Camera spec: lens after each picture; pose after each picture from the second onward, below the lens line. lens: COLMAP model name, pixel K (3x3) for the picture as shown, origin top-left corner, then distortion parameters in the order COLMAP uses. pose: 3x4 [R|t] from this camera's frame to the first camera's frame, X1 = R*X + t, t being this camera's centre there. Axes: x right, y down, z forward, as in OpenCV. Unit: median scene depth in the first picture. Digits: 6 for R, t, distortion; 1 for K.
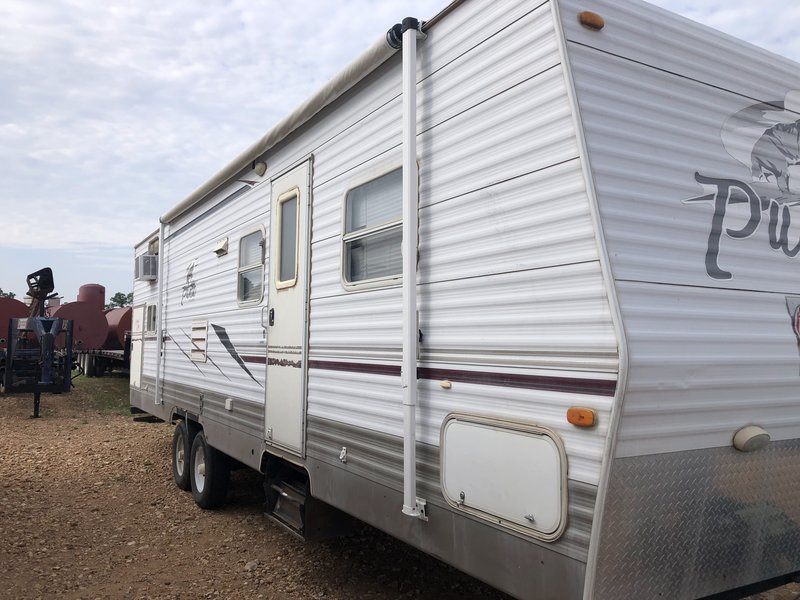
lens RADIAL K [[650.2, 0, 400.0], [0, 650.2, 300.0], [0, 0, 1]] dist [0.048285, 0.000626]
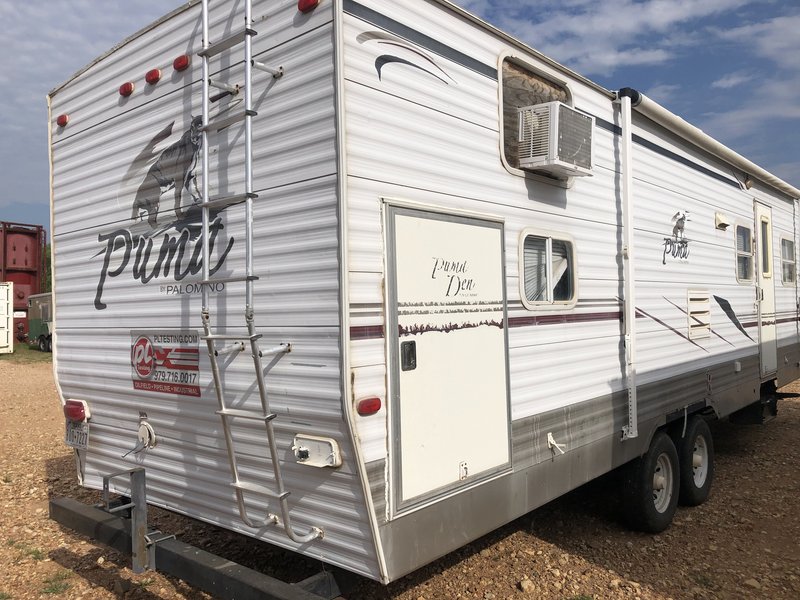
lens RADIAL K [[650.2, 0, 400.0], [0, 650.2, 300.0], [0, 0, 1]] dist [0.048285, 0.000626]
pose [[-0.318403, 0.008457, 0.947918, -1.071454], [-0.046863, 0.998597, -0.024650, 0.089972], [-0.946797, -0.052271, -0.317560, 1.768011]]
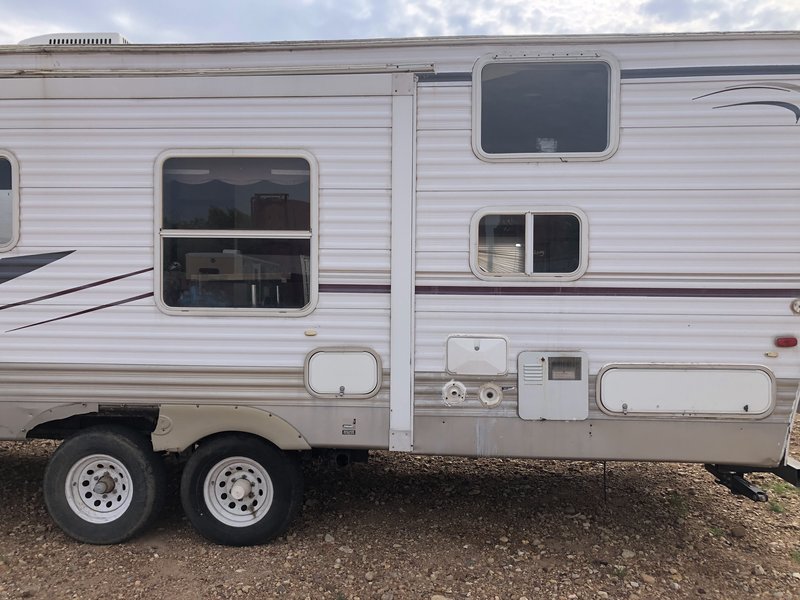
lens RADIAL K [[650.2, 0, 400.0], [0, 650.2, 300.0], [0, 0, 1]] dist [0.048285, 0.000626]
pose [[0.575205, -0.049570, 0.816506, -1.172281], [-0.063238, 0.992480, 0.104803, 0.032162], [-0.815561, -0.111917, 0.567745, 1.138864]]
